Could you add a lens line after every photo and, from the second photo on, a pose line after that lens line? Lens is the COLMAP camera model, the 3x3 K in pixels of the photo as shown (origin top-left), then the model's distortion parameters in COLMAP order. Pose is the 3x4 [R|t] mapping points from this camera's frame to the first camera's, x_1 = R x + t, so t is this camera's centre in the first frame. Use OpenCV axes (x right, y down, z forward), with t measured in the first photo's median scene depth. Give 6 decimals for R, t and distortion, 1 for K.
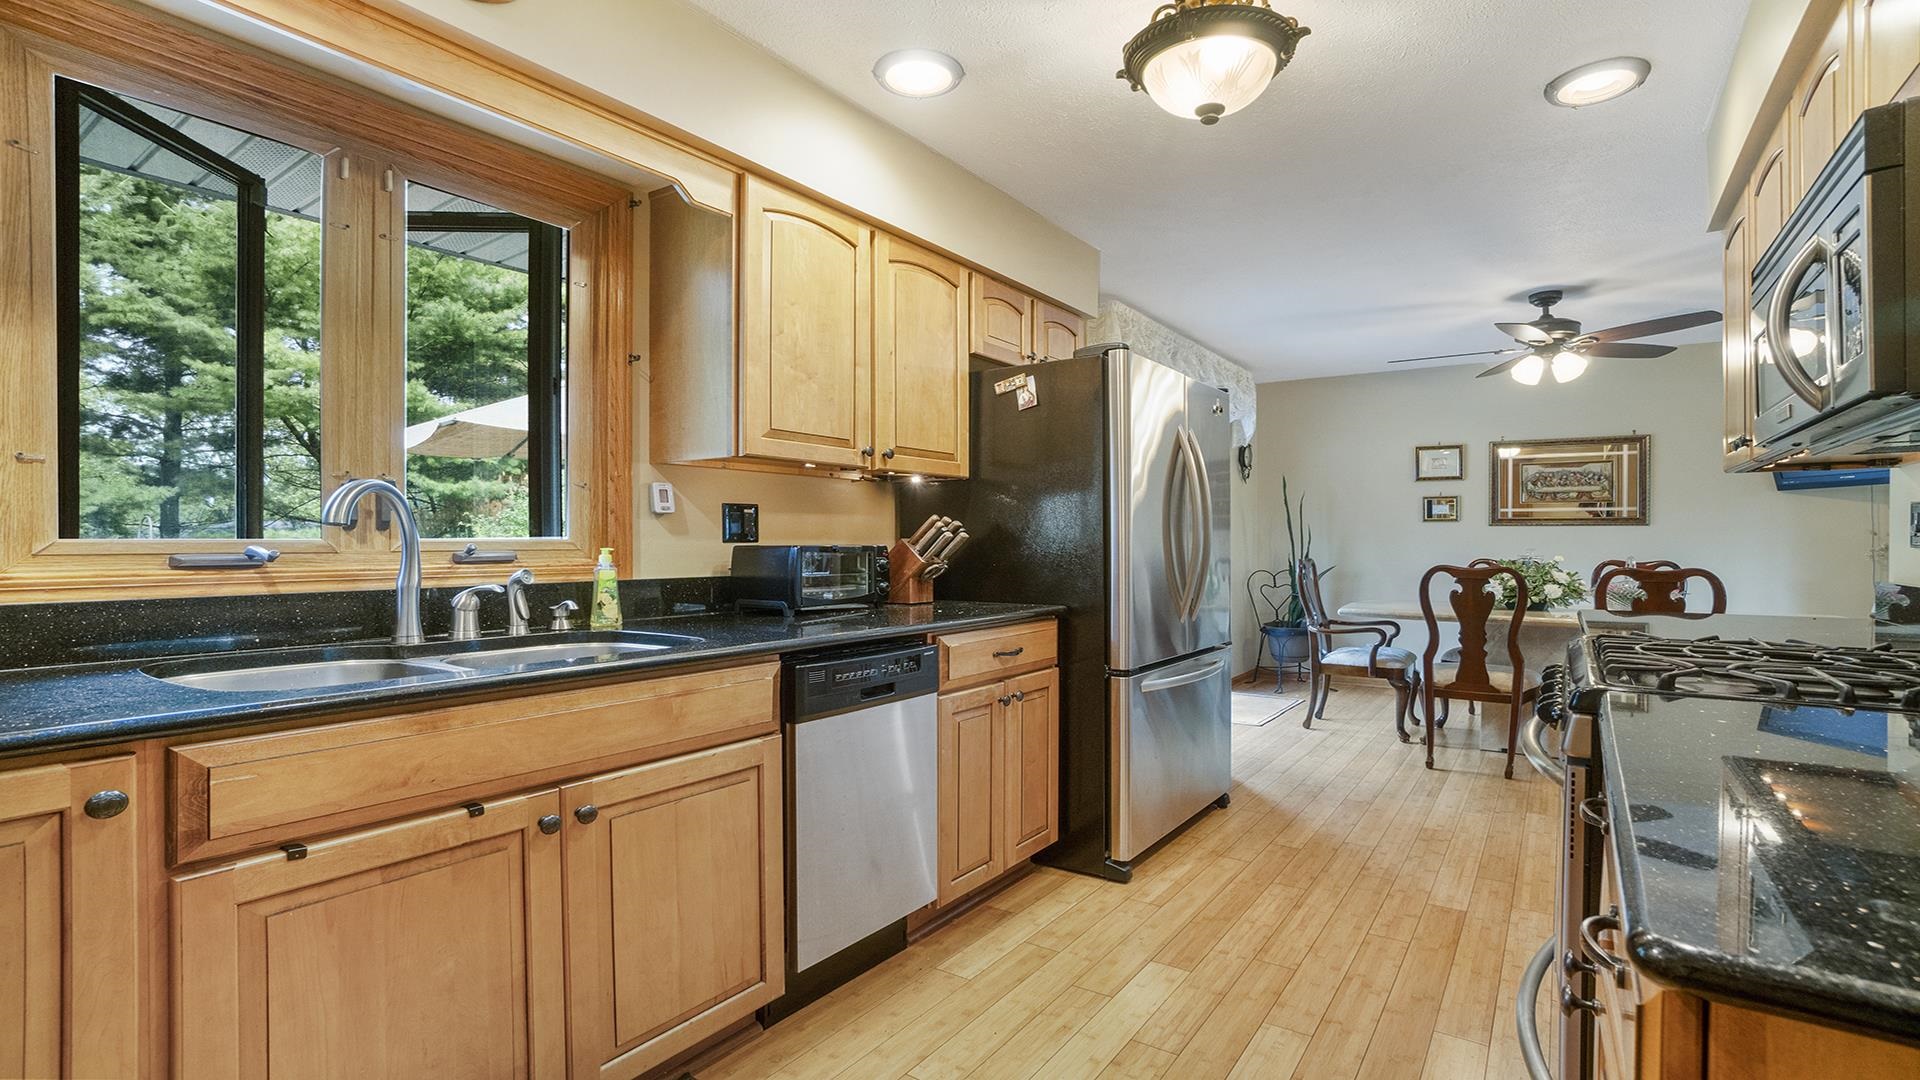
lens RADIAL K [[909.9, 0, 960.0], [0, 909.9, 540.0], [0, 0, 1]] dist [-0.033145, -0.000043]
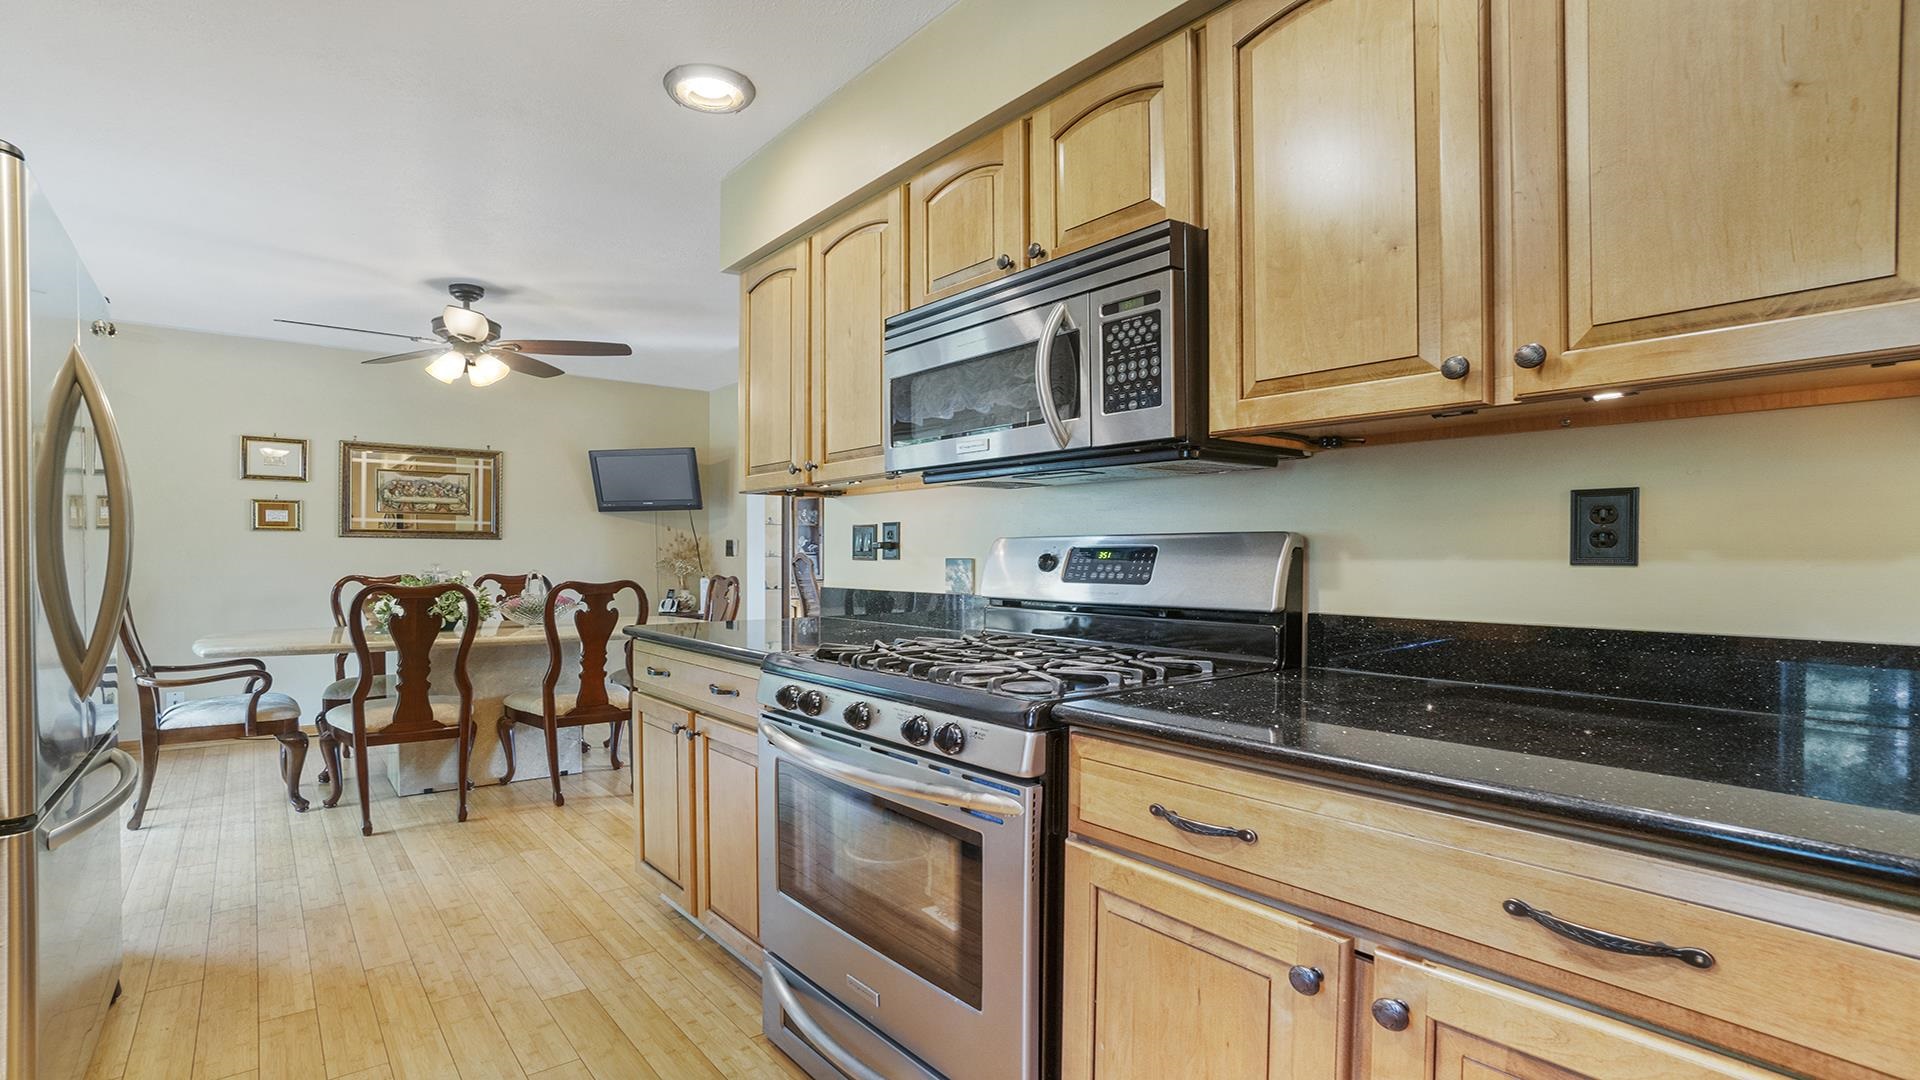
lens RADIAL K [[896.9, 0, 970.7], [0, 896.9, 563.1], [0, 0, 1]] dist [-0.029580, 0.000251]
pose [[0.278856, -0.009216, 0.960289, -0.083771], [-0.001551, 0.999948, 0.010047, -0.000234], [-0.960332, -0.004291, 0.278827, 0.247024]]
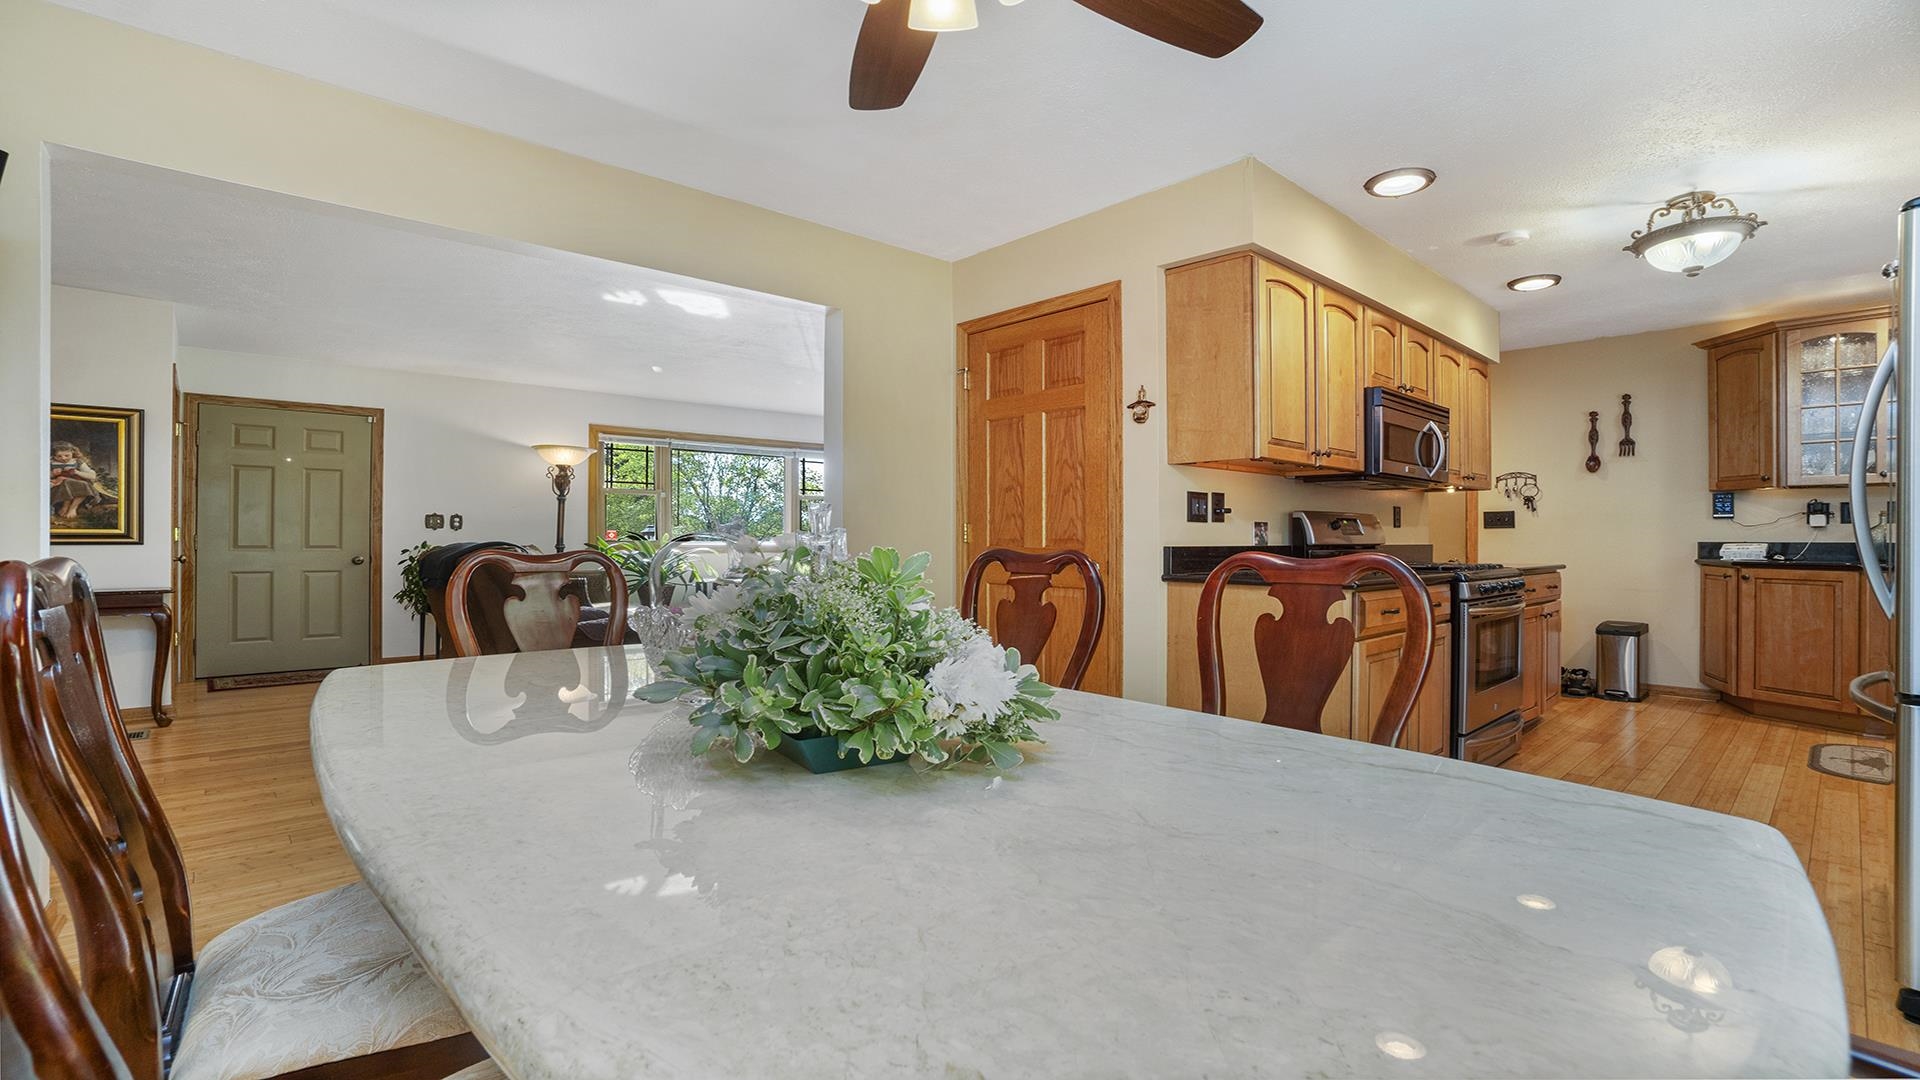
lens RADIAL K [[864.6, 0, 960.0], [0, 864.6, 540.0], [0, 0, 1]] dist [-0.050691, 0.021855]
pose [[-0.975166, -0.000876, 0.221473, 0.600082], [-0.001157, 0.999999, -0.001142, 0.021593], [-0.221471, -0.001370, -0.975166, 1.339645]]
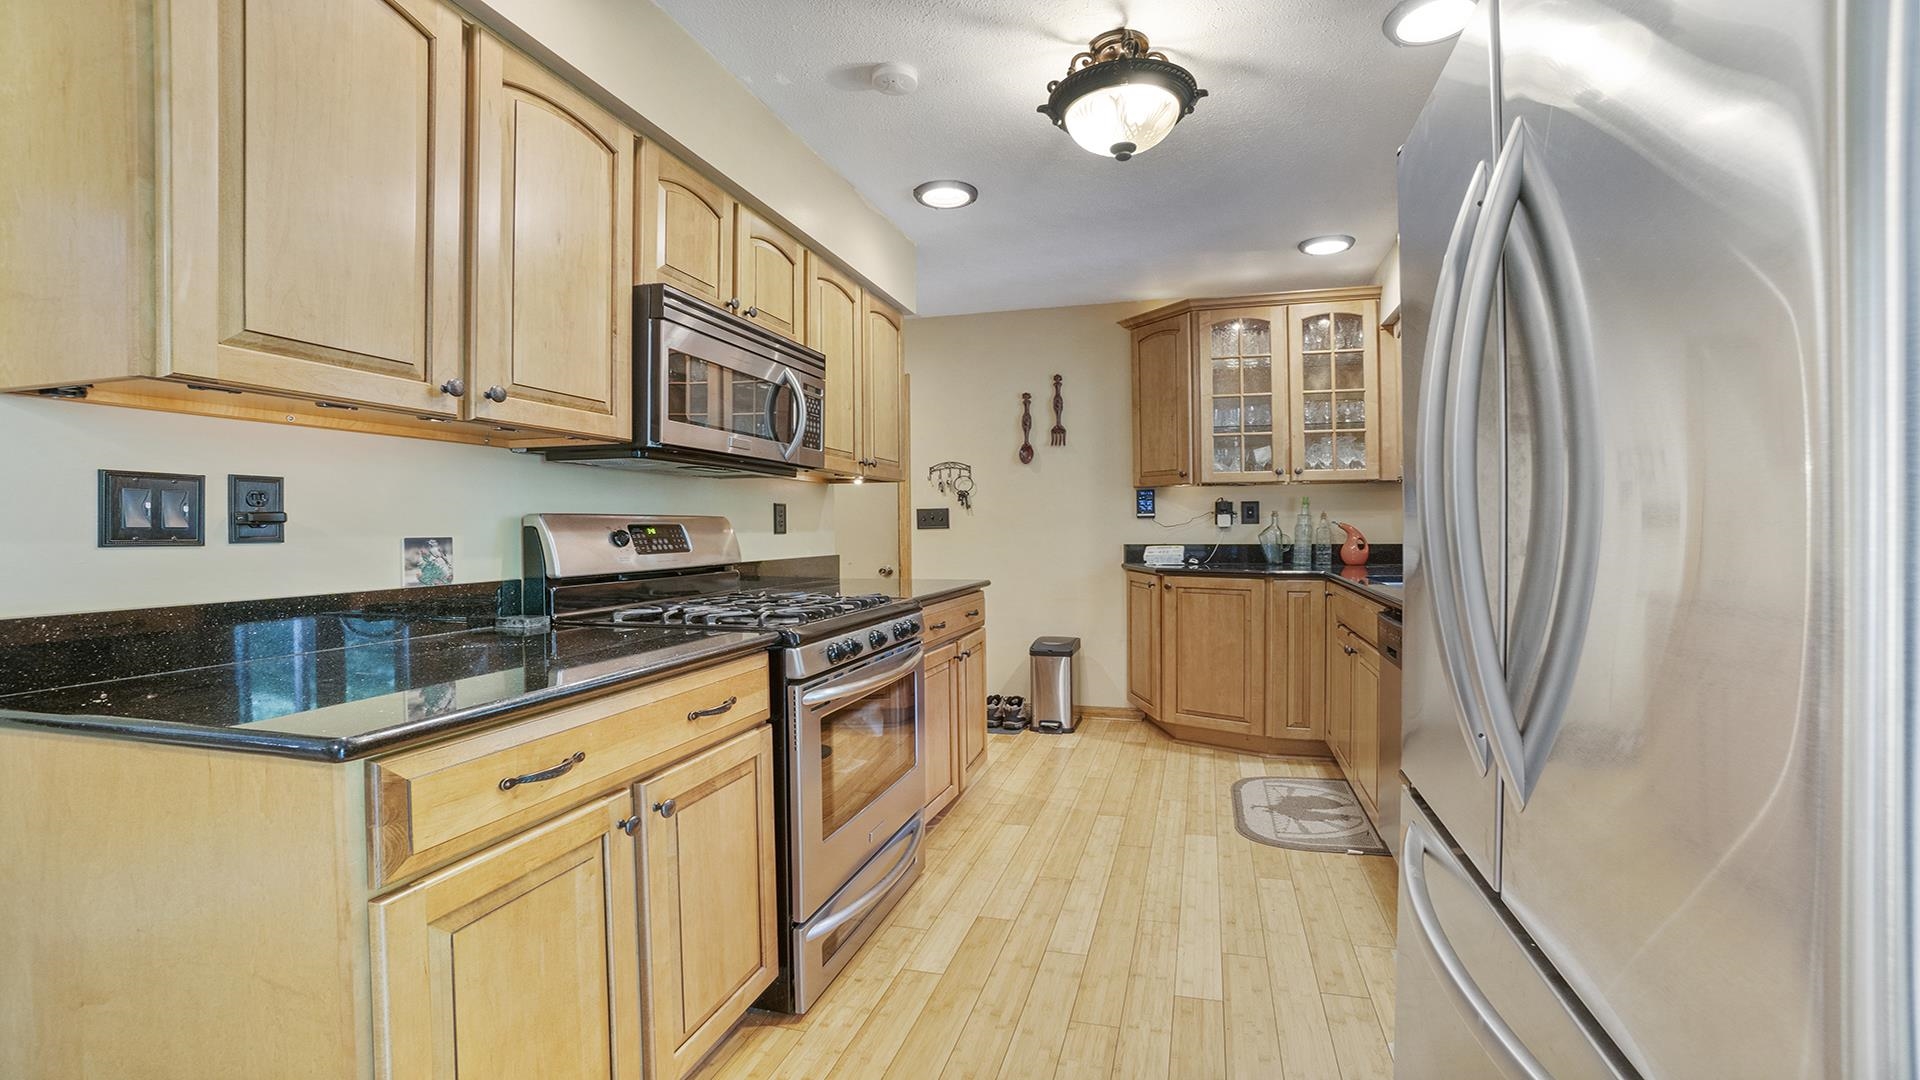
lens RADIAL K [[848.0, 0, 955.9], [0, 848.0, 524.4], [0, 0, 1]] dist [-0.000739, -0.000126]
pose [[-0.952795, 0.007213, -0.303528, 0.375503], [0.009161, 0.999946, -0.004993, 0.000263], [0.303475, -0.007538, -0.952810, 0.907816]]
